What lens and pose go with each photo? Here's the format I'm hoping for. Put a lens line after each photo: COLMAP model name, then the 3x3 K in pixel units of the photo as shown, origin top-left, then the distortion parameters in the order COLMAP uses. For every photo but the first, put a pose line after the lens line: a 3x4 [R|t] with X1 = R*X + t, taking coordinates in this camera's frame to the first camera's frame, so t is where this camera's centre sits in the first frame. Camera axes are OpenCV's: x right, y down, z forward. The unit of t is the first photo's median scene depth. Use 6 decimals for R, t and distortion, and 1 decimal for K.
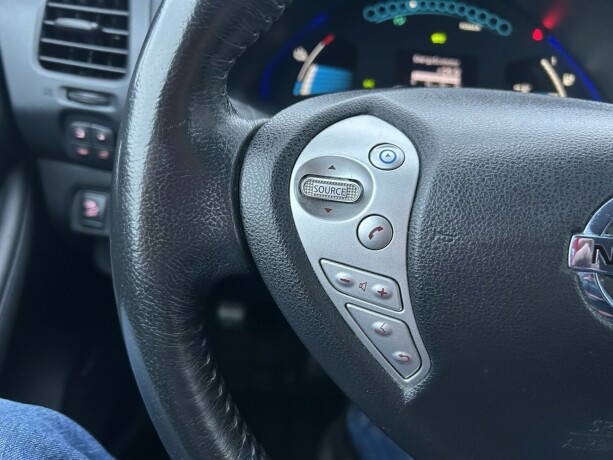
lens RADIAL K [[463.2, 0, 305.2], [0, 463.2, 220.8], [0, 0, 1]] dist [0.054423, -0.058432]
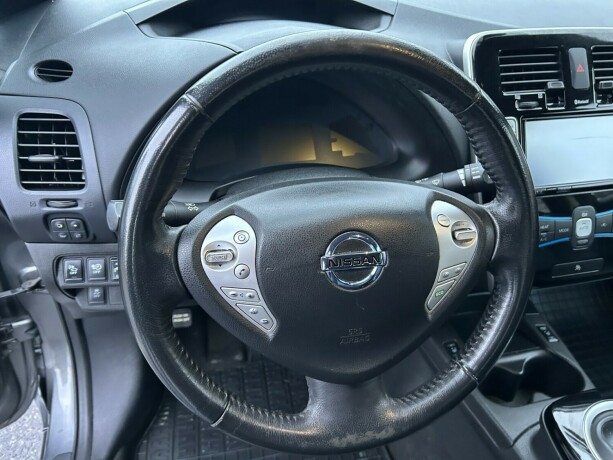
lens RADIAL K [[463.2, 0, 305.2], [0, 463.2, 220.8], [0, 0, 1]] dist [0.054423, -0.058432]
pose [[0.971039, -0.186055, 0.149889, 0.147487], [0.180007, 0.982232, 0.053076, -0.273406], [-0.157101, -0.024558, 0.987277, -1.252411]]
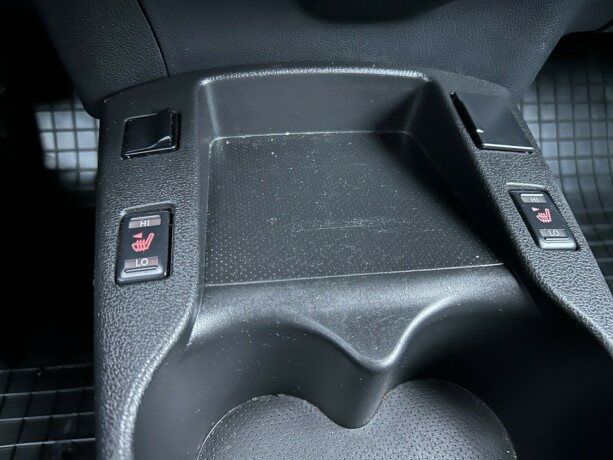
lens RADIAL K [[463.9, 0, 301.6], [0, 463.9, 230.4], [0, 0, 1]] dist [-0.034053, -0.004070]
pose [[0.990115, -0.136274, 0.033186, 2.291721], [0.116530, 0.930941, 0.346078, 1.040384], [-0.078055, -0.338790, 0.937619, 1.821082]]
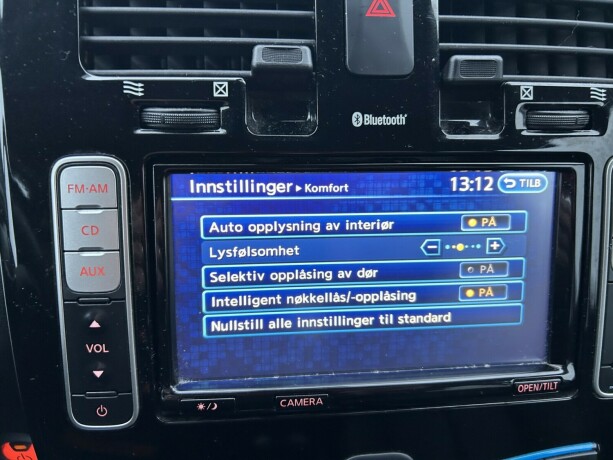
lens RADIAL K [[463.9, 0, 301.6], [0, 463.9, 230.4], [0, 0, 1]] dist [-0.034053, -0.004070]
pose [[0.993155, -0.102176, 0.056602, 2.574422], [0.100247, 0.994313, 0.035944, -0.397917], [-0.059953, -0.030024, 0.997750, 0.874318]]
